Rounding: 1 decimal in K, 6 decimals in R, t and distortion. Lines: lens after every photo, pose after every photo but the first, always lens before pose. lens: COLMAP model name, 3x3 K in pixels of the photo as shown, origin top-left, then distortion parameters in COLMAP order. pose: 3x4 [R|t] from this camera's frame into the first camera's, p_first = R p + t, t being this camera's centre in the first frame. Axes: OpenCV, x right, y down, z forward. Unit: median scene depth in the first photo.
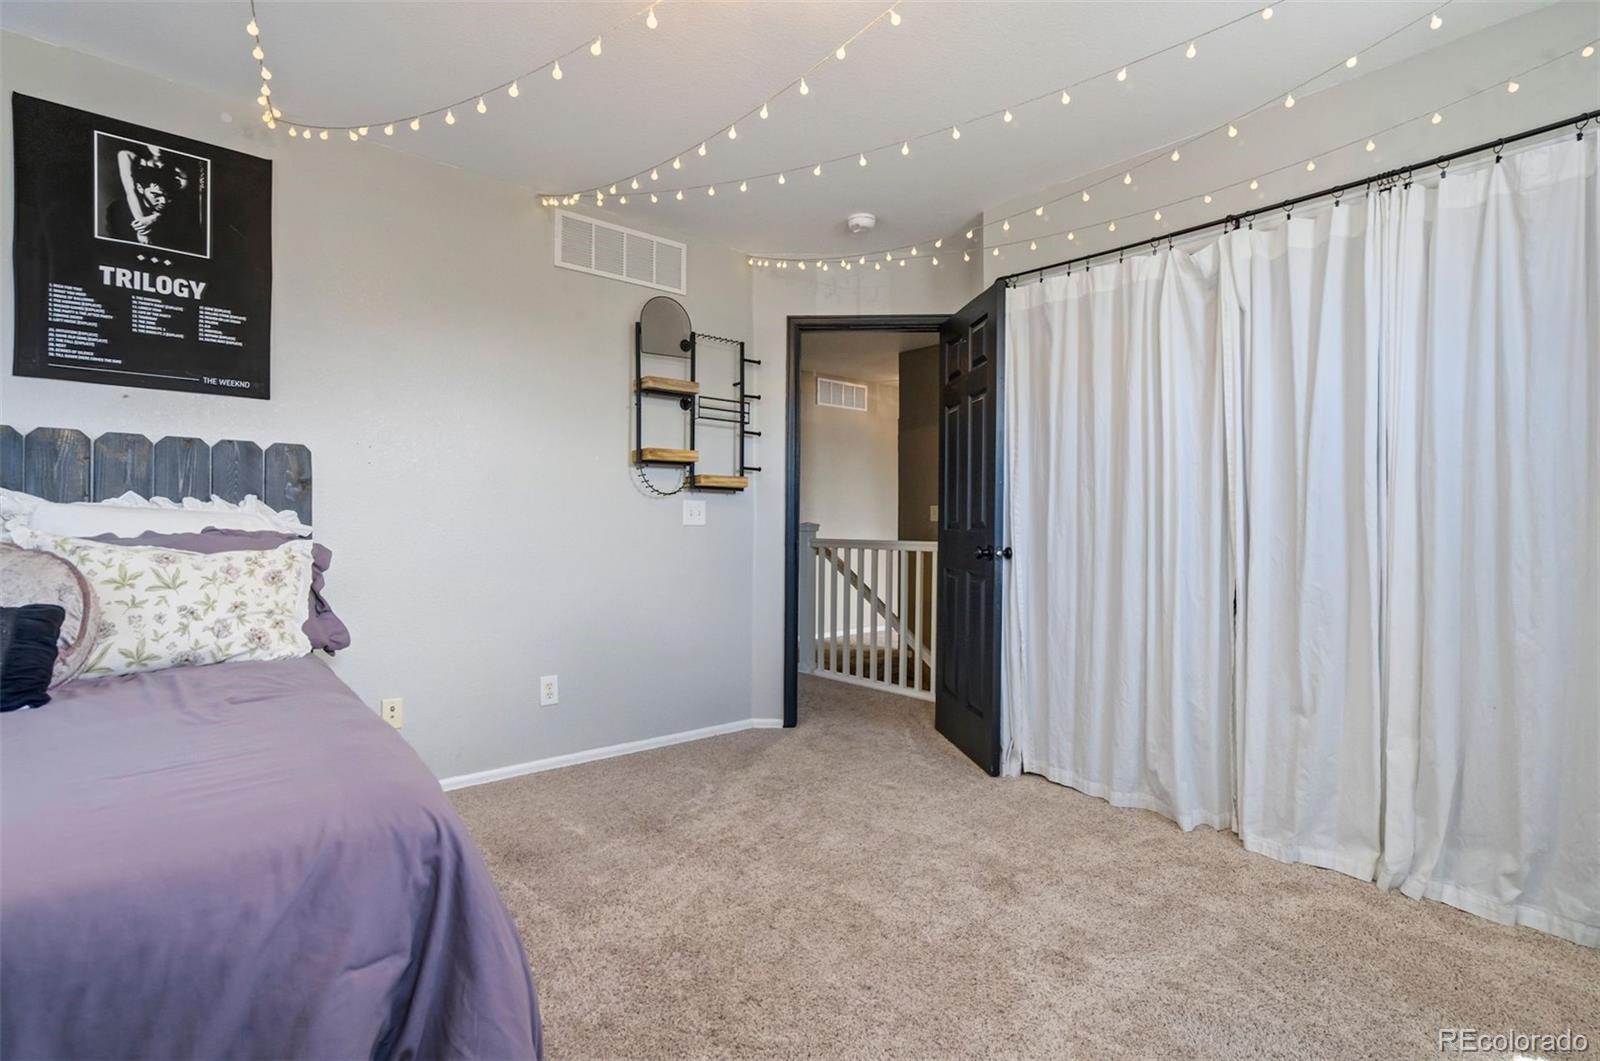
lens RADIAL K [[738.0, 0, 806.6], [0, 738.0, 533.5], [0, 0, 1]] dist [-0.044702, 0.020756]
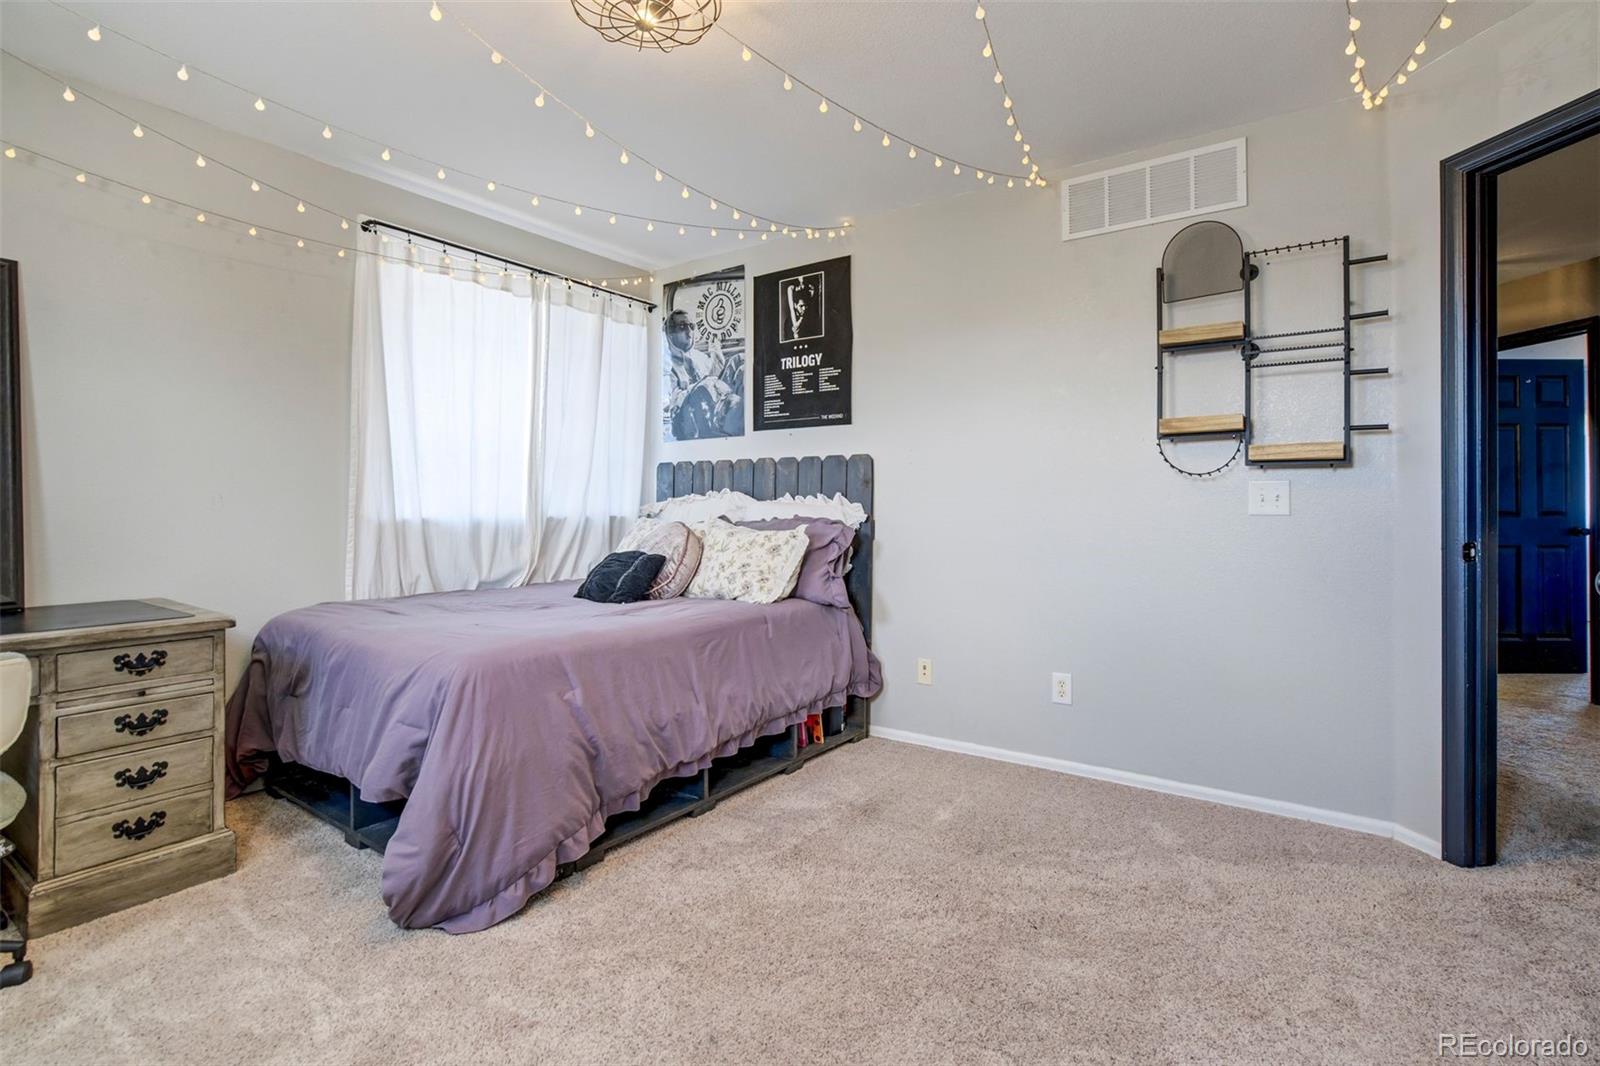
lens RADIAL K [[740.8, 0, 803.9], [0, 740.8, 502.6], [0, 0, 1]] dist [-0.043672, 0.020640]
pose [[0.255453, -0.011326, -0.966755, 0.622224], [-0.010723, 0.999837, -0.014547, -0.011265], [0.966762, 0.014083, 0.255290, 0.550518]]
